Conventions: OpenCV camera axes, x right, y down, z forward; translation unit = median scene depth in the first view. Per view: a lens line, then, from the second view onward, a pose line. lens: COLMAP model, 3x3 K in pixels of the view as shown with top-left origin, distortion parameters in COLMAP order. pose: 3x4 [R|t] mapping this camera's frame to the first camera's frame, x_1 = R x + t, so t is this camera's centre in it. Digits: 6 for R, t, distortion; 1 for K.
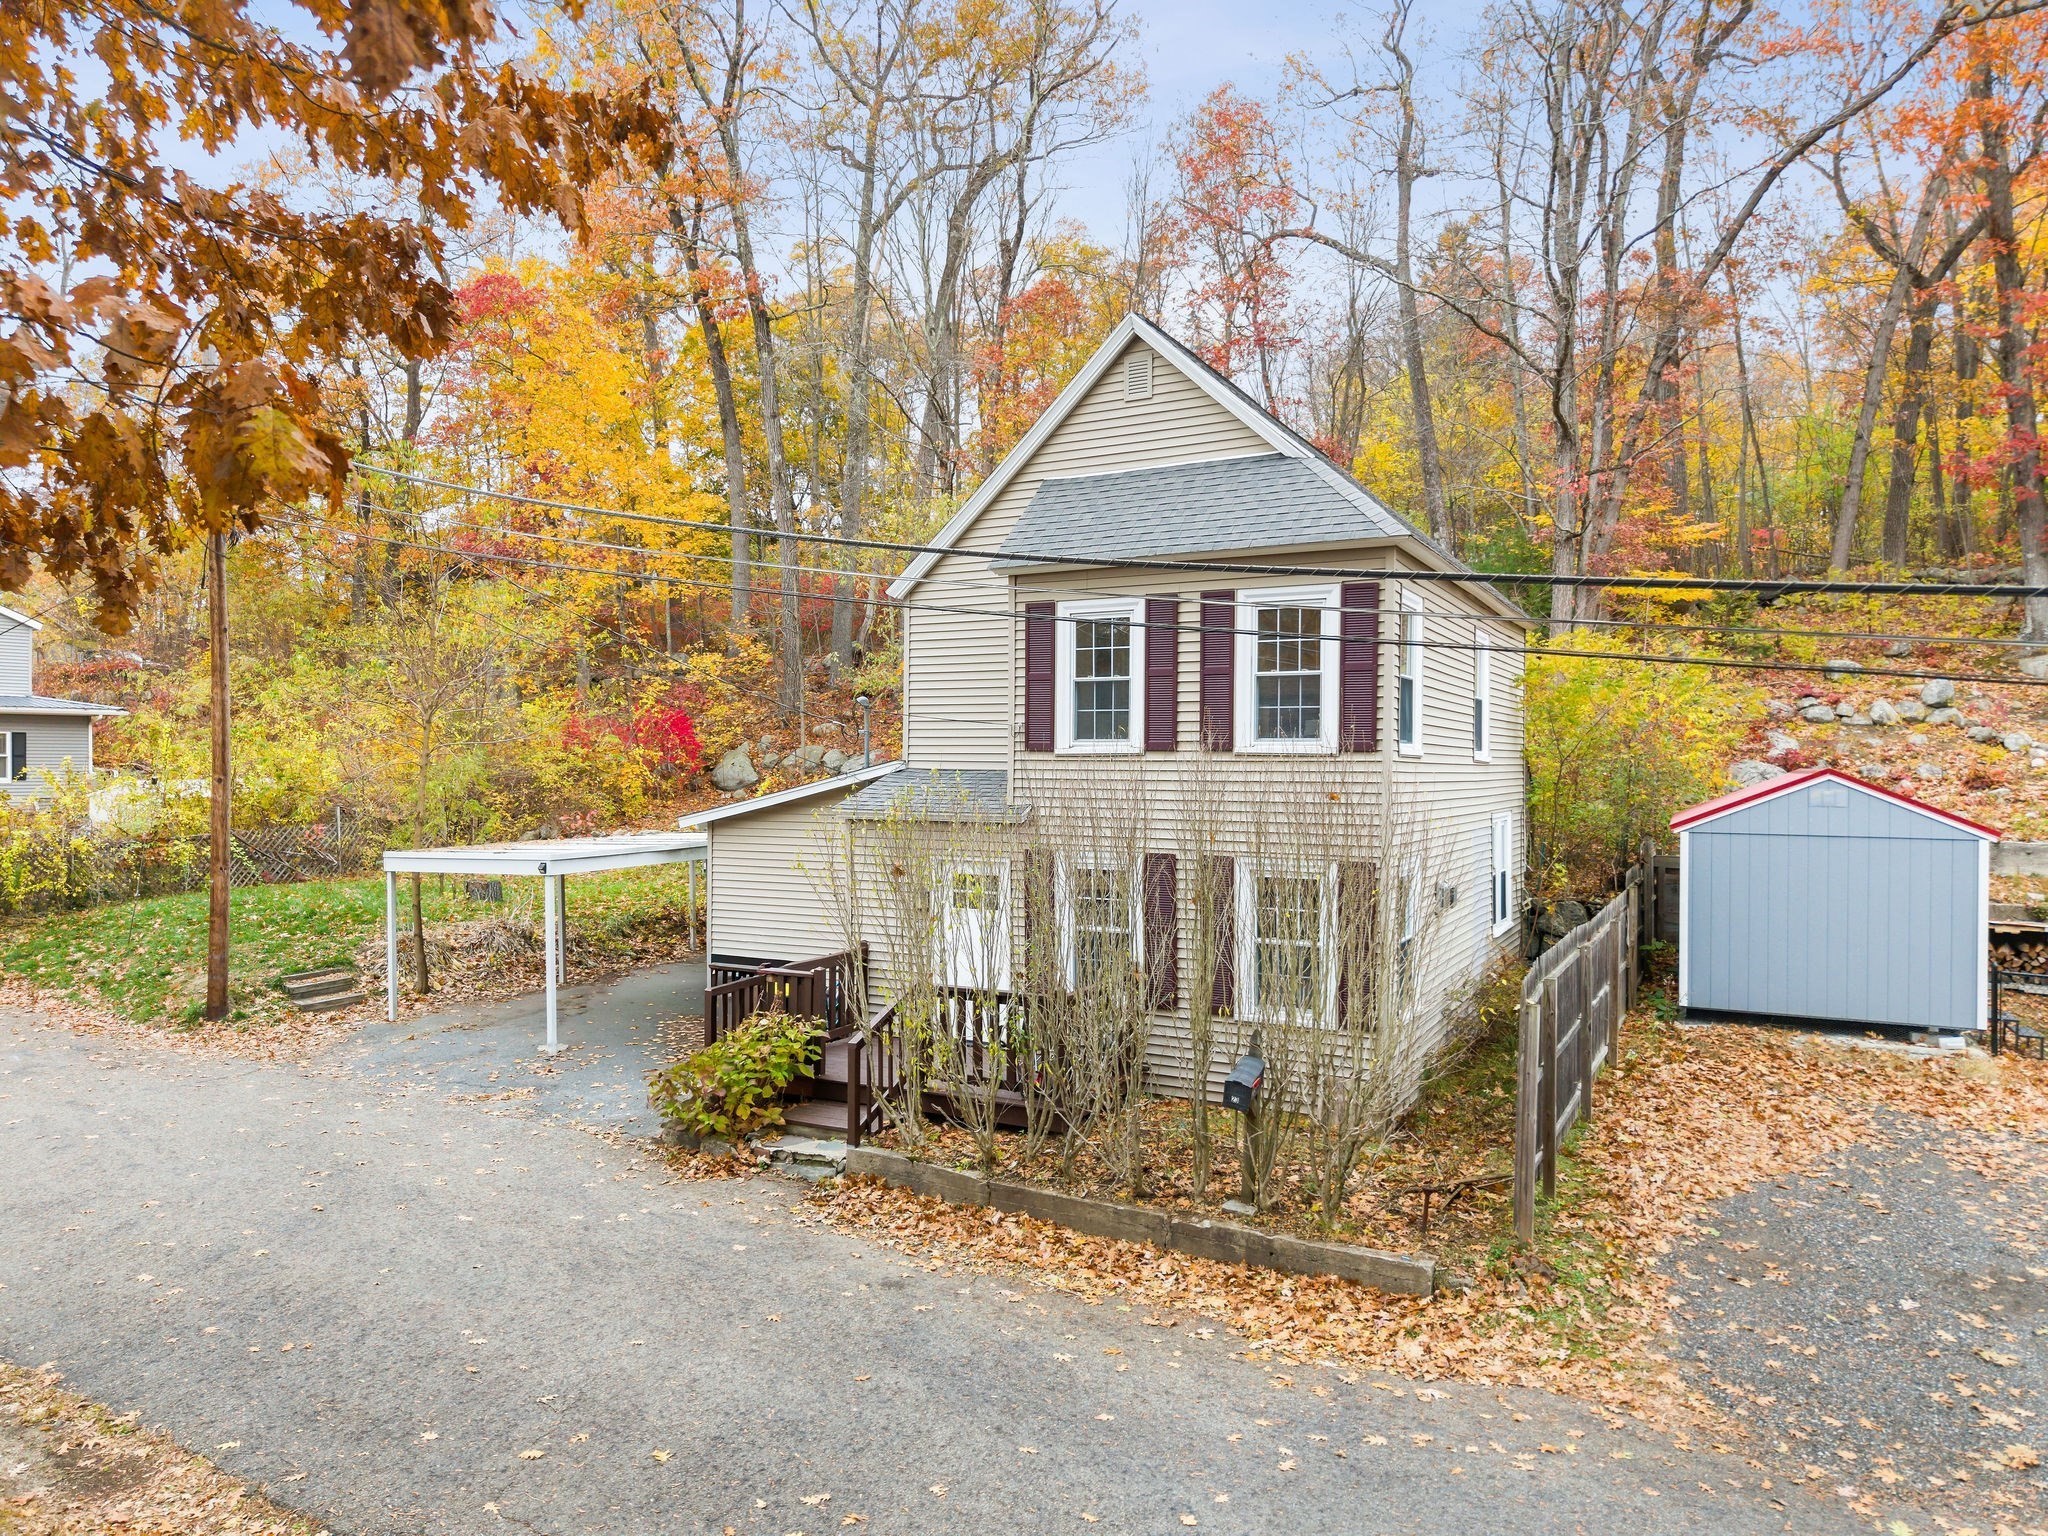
lens RADIAL K [[1439.4, 0, 1024.0], [0, 1439.4, 768.0], [0, 0, 1]] dist [0.000896, 0.001103]
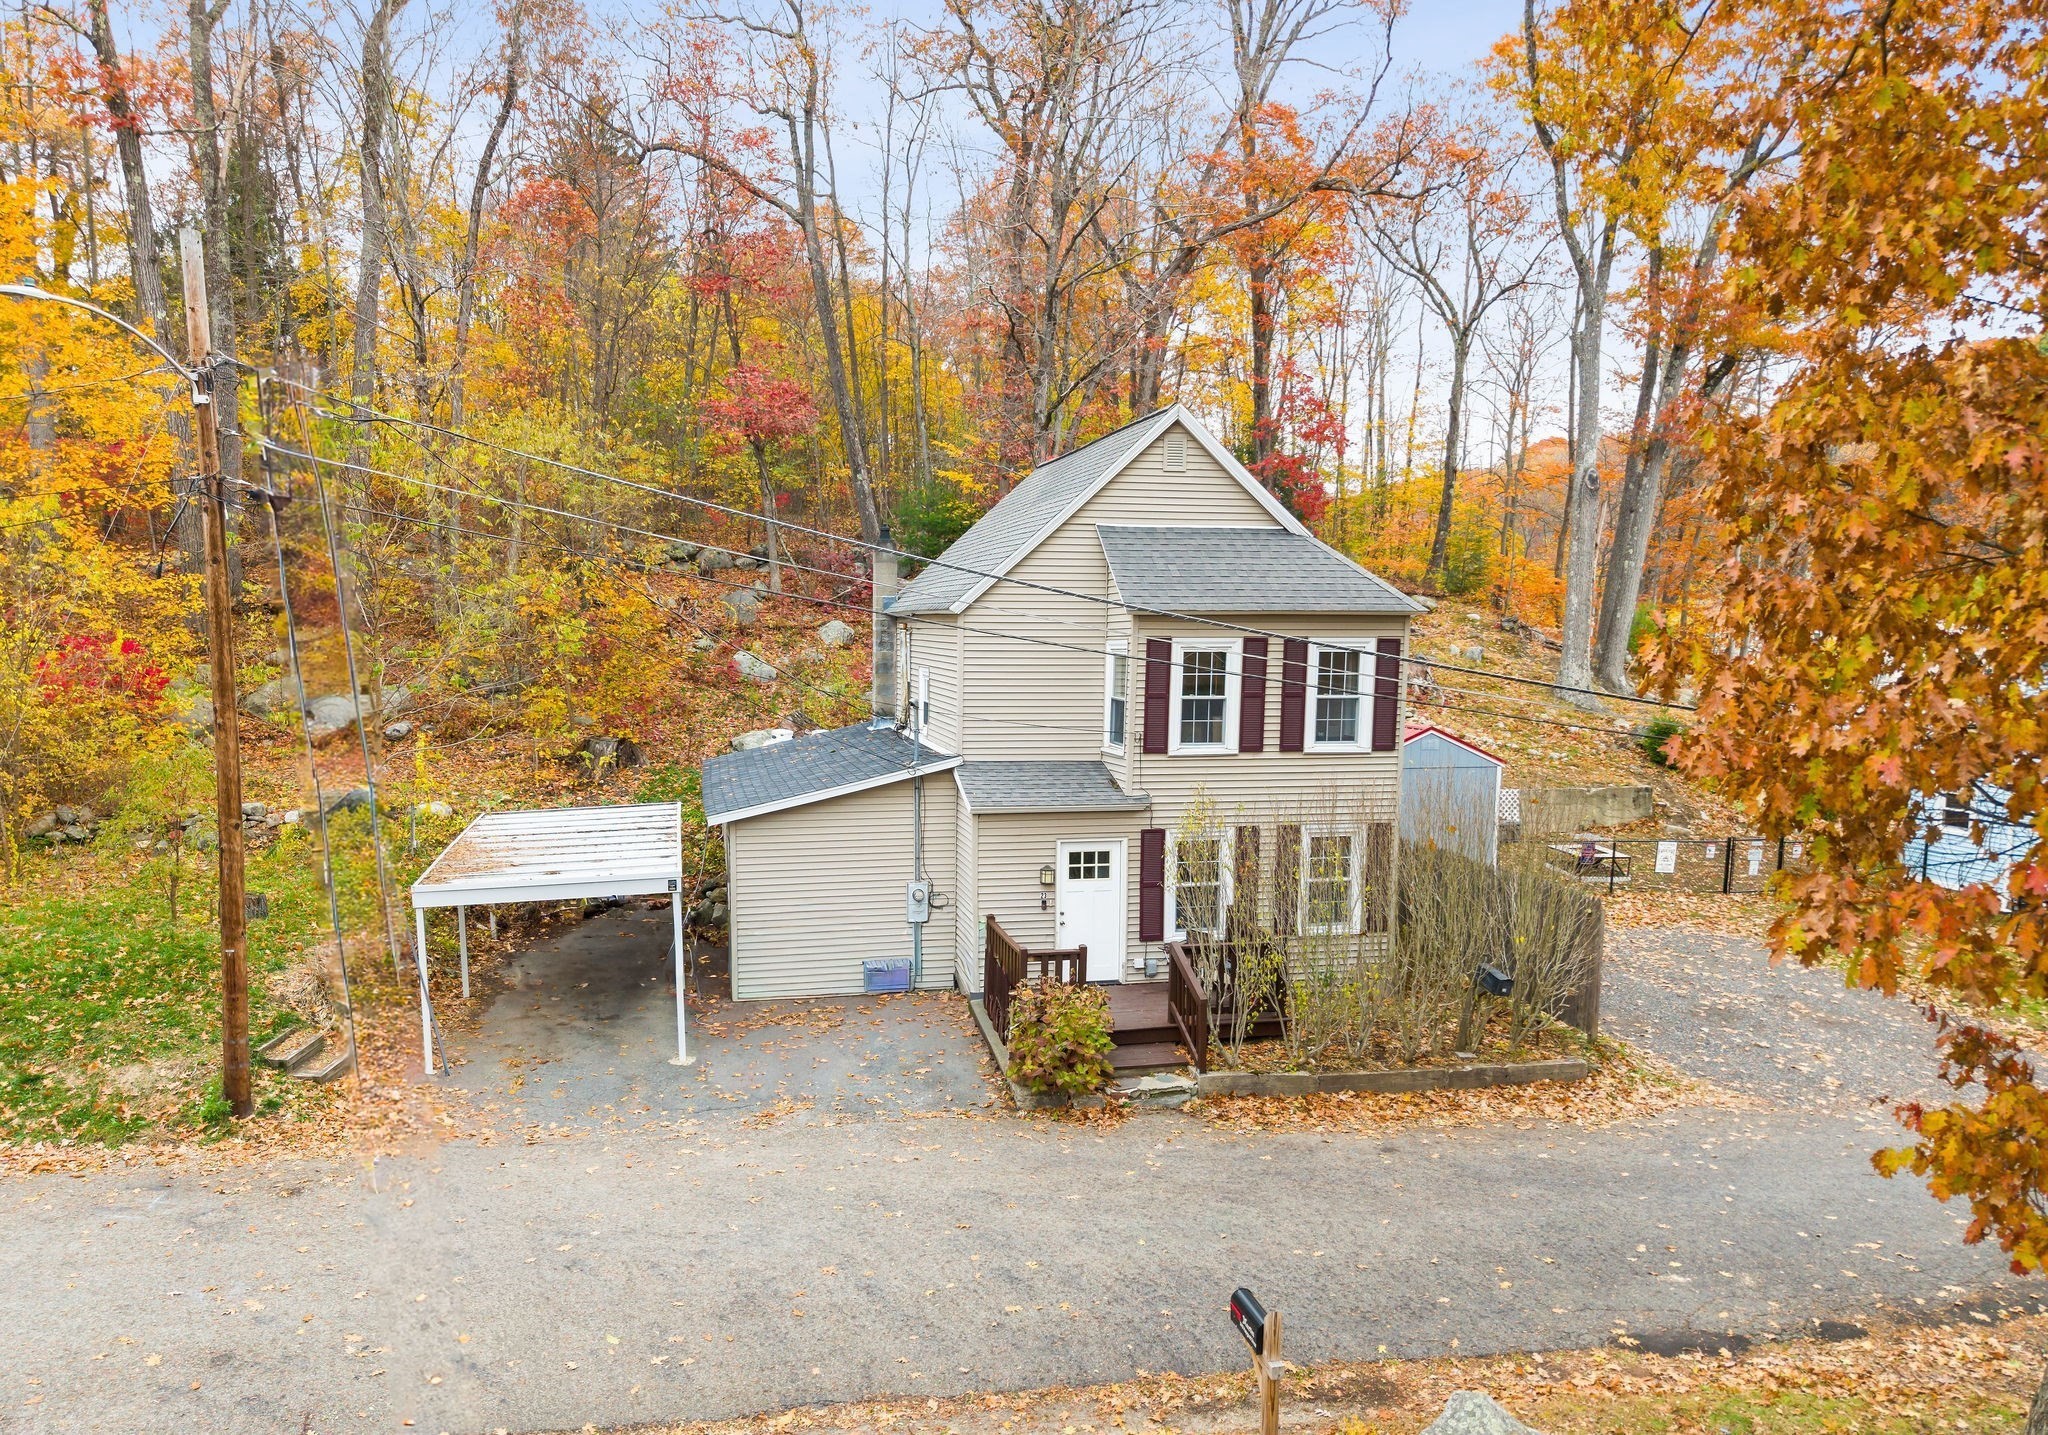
lens RADIAL K [[1484.0, 0, 936.7], [0, 1484.0, 786.9], [0, 0, 1]] dist [0.005727, -0.002551]
pose [[0.732012, -0.078899, 0.676708, -1.089359], [-0.001668, 0.993061, 0.117587, -0.145277], [-0.681290, -0.087204, 0.726801, 0.179848]]
